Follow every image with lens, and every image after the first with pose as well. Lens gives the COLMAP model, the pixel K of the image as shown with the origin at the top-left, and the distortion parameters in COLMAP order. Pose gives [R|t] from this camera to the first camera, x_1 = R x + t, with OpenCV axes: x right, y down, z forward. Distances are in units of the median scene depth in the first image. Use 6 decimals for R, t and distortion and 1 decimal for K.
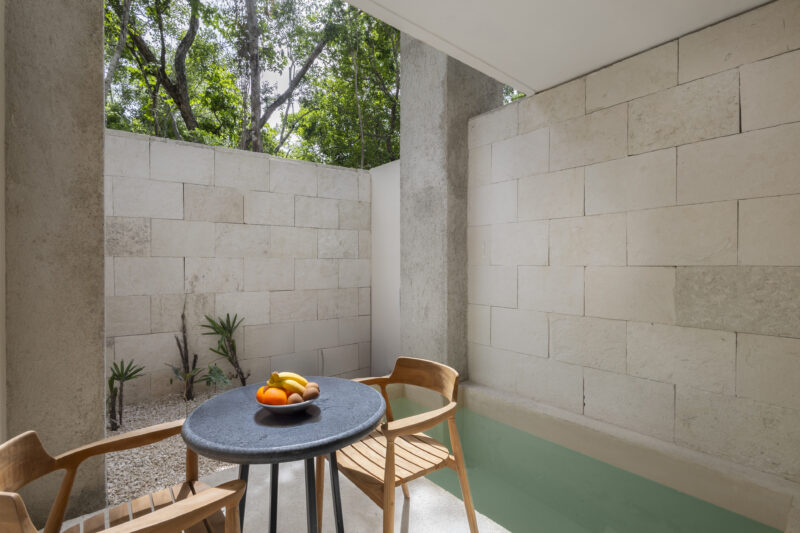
lens RADIAL K [[372.2, 0, 400.0], [0, 372.2, 269.7], [0, 0, 1]] dist [0.000932, 0.000055]
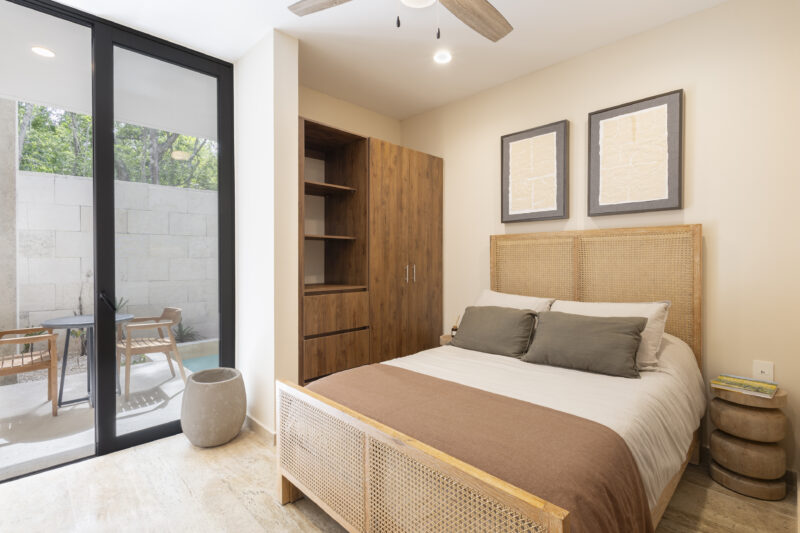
lens RADIAL K [[381.5, 0, 388.8], [0, 381.5, 265.1], [0, 0, 1]] dist [-0.002027, -0.000063]
pose [[0.996844, -0.002148, 0.079353, 0.745655], [0.002210, 0.999997, -0.000696, -0.000132], [-0.079351, 0.000869, 0.996846, -0.858629]]
